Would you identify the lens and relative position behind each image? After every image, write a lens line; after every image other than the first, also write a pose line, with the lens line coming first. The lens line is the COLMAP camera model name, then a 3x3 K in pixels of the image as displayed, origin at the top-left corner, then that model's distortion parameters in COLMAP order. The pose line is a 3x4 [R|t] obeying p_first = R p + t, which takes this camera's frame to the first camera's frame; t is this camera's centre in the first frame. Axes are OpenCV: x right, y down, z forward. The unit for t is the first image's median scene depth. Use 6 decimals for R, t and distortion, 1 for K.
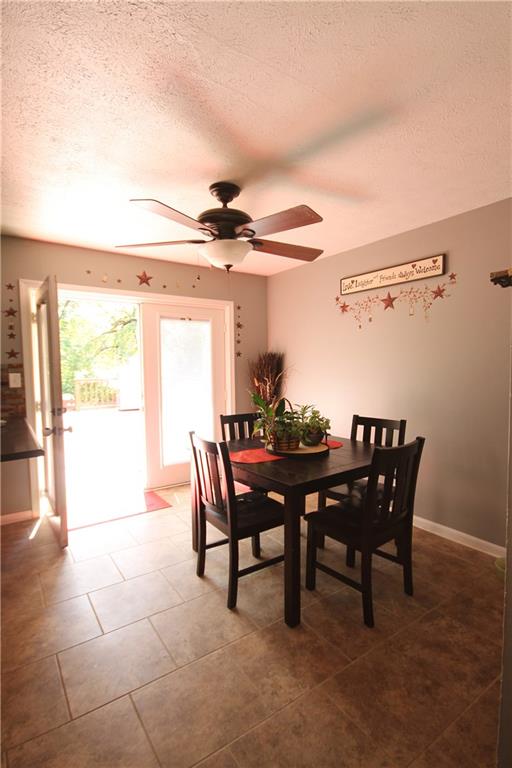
lens RADIAL K [[367.8, 0, 257.8], [0, 367.8, 384.8], [0, 0, 1]] dist [0.001787, -0.004013]
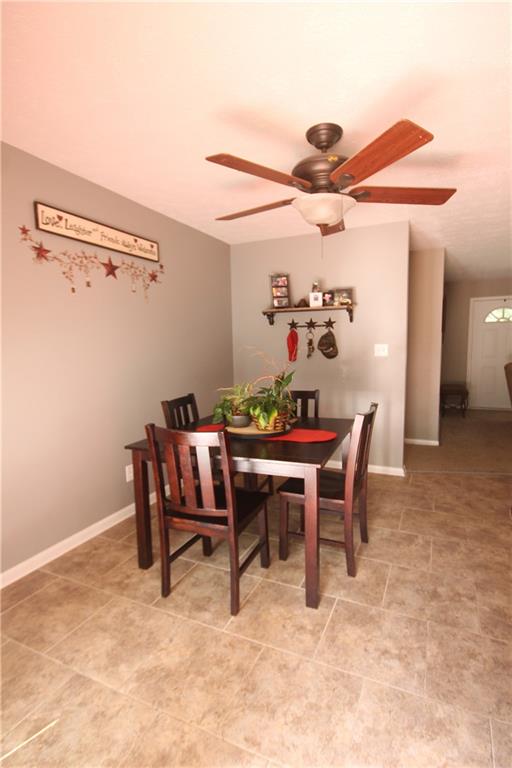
lens RADIAL K [[367.8, 0, 258.9], [0, 367.8, 385.9], [0, 0, 1]] dist [0.001787, -0.004013]
pose [[-0.478668, -0.104562, 0.871747, -0.570842], [0.051609, 0.987816, 0.146822, -0.067355], [-0.876478, 0.115269, -0.467440, 1.135493]]
